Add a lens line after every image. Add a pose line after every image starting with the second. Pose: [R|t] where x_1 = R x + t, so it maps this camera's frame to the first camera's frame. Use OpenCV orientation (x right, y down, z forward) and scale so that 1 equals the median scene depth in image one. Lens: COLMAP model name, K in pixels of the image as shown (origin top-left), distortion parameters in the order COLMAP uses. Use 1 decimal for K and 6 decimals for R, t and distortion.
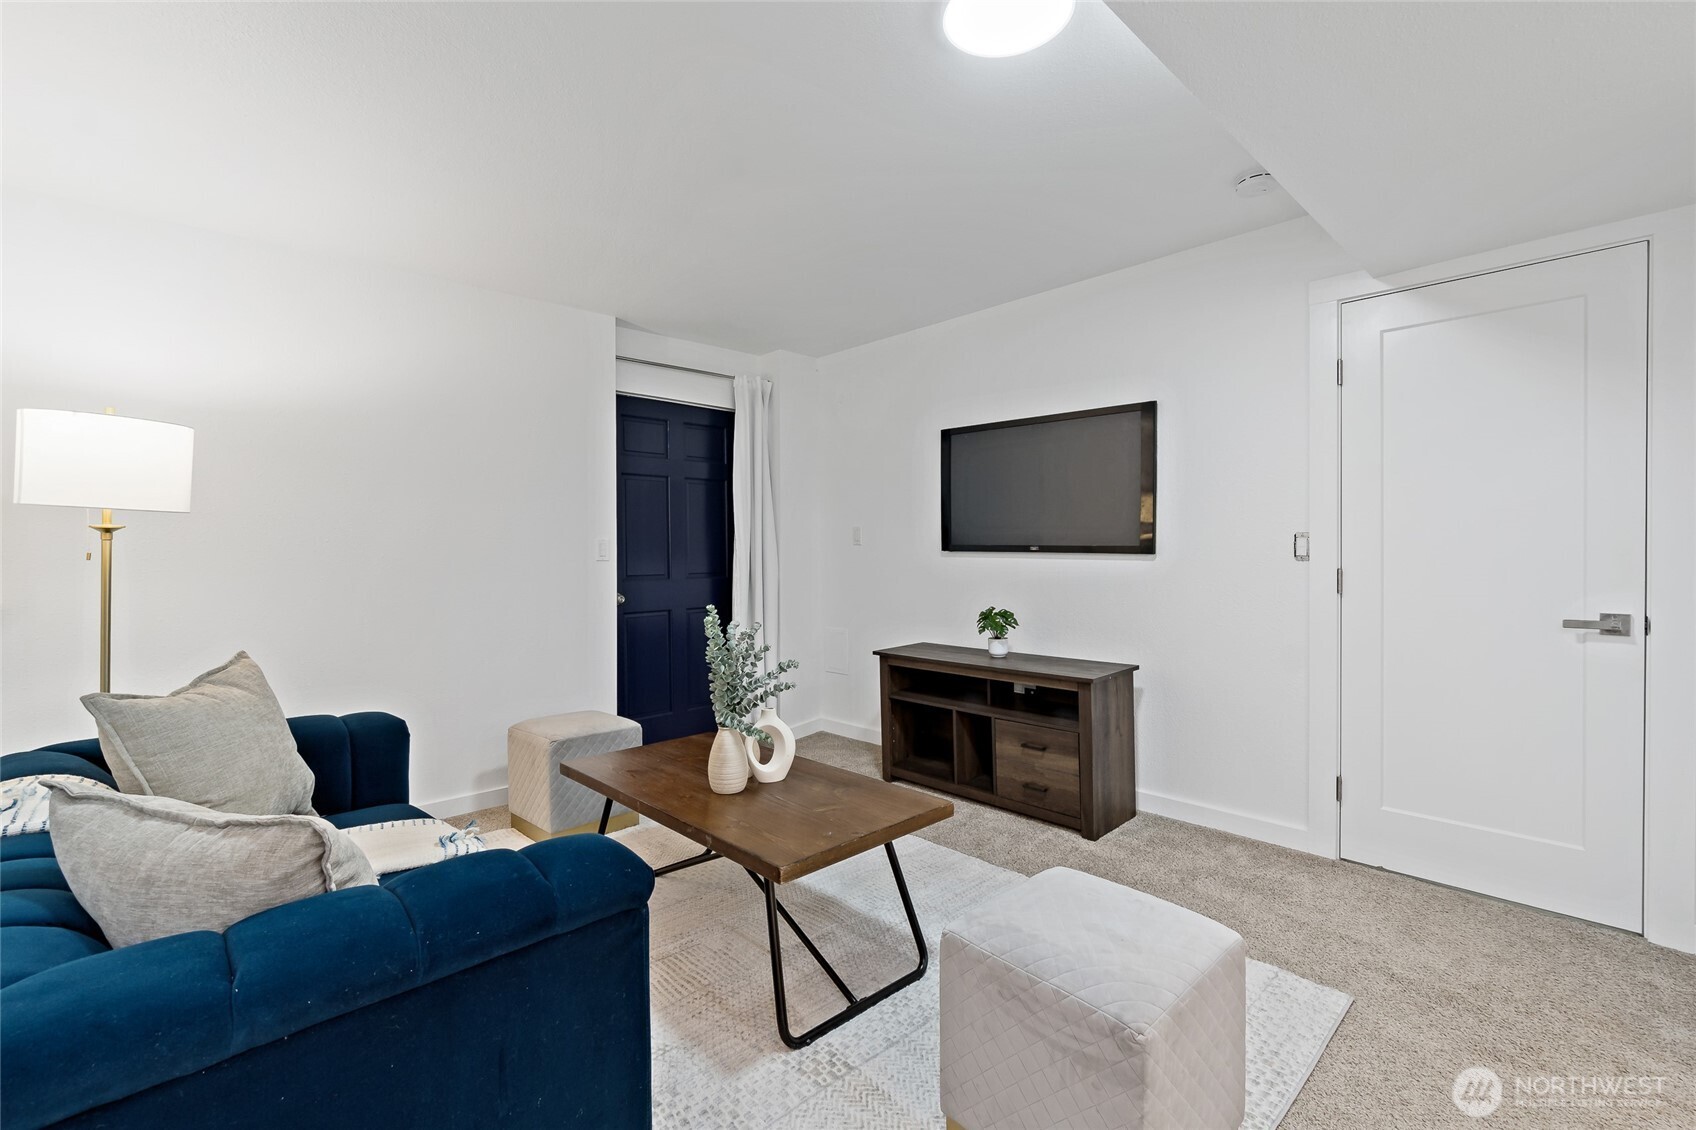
lens RADIAL K [[746.3, 0, 848.2], [0, 746.3, 558.6], [0, 0, 1]] dist [-0.005568, 0.000816]
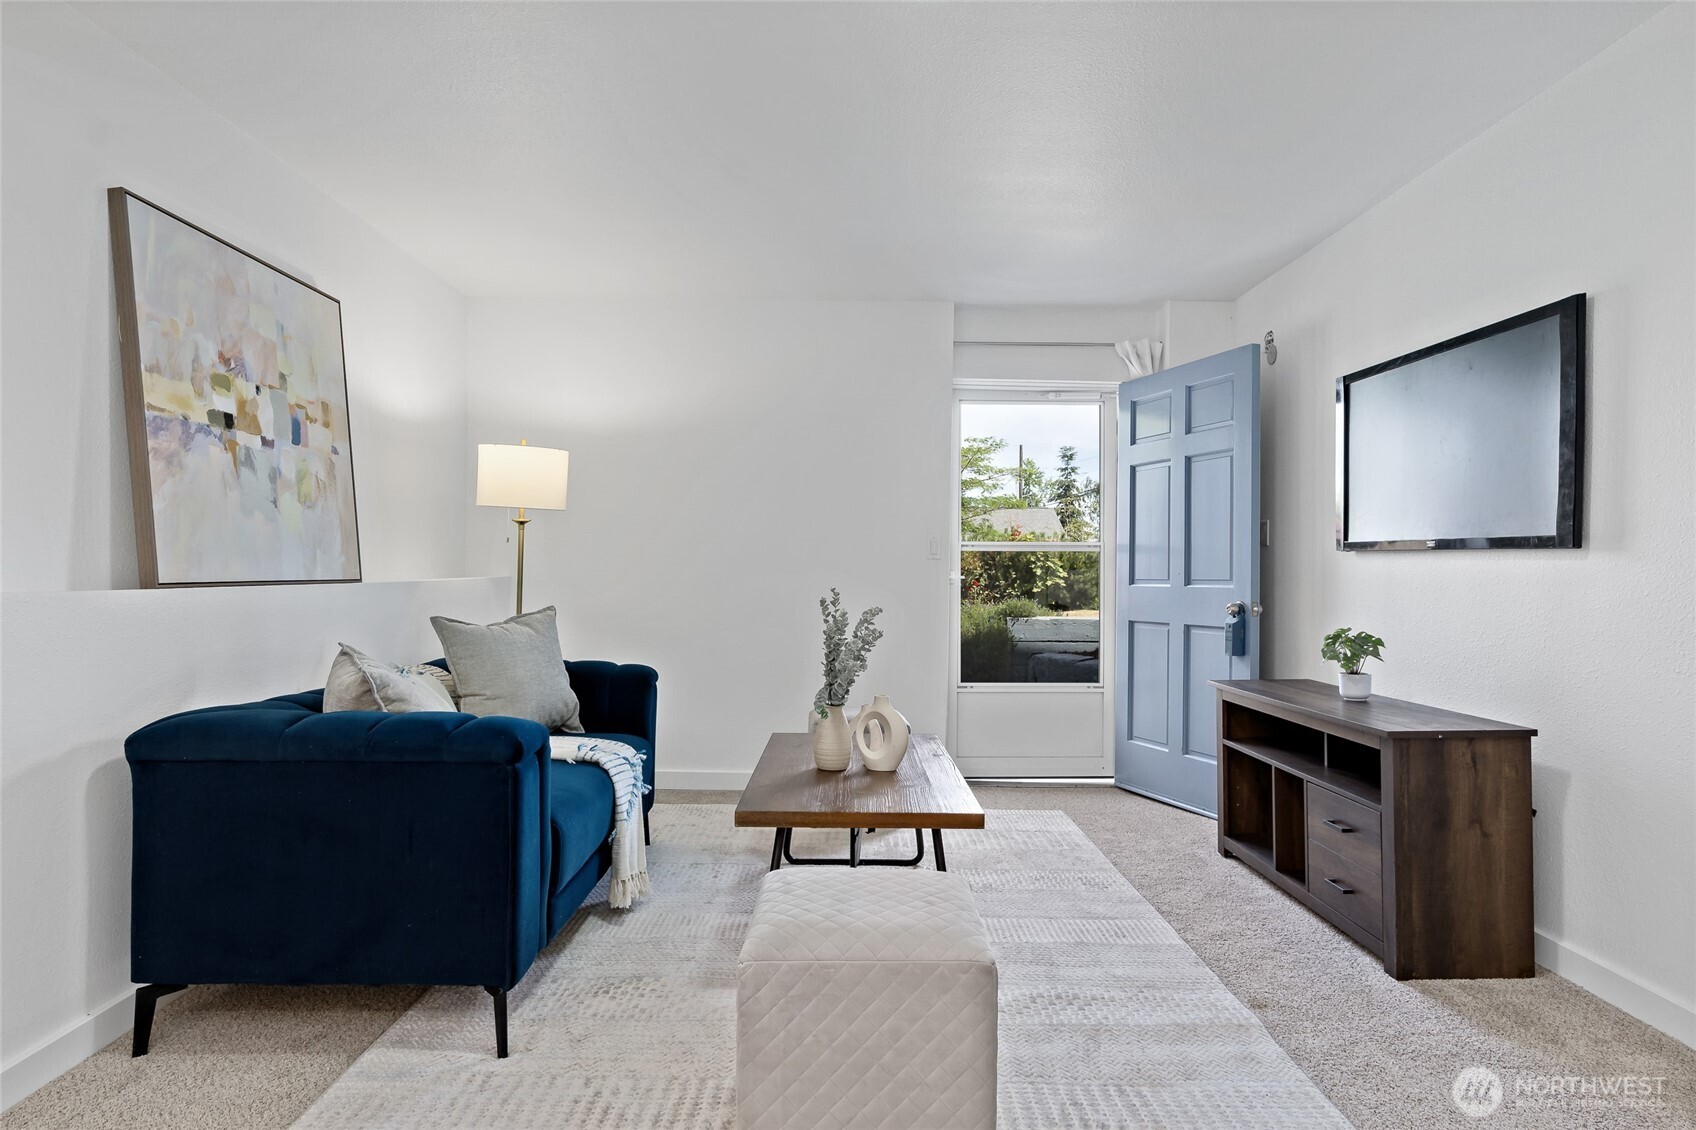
lens RADIAL K [[959.8, 0, 849.7], [0, 959.8, 565.2], [0, 0, 1]] dist [-0.003885, -0.000870]
pose [[0.728903, 0.011361, -0.684523, 0.514337], [-0.026679, 0.999574, -0.011819, 0.033270], [0.684097, 0.026877, 0.728896, 0.038295]]
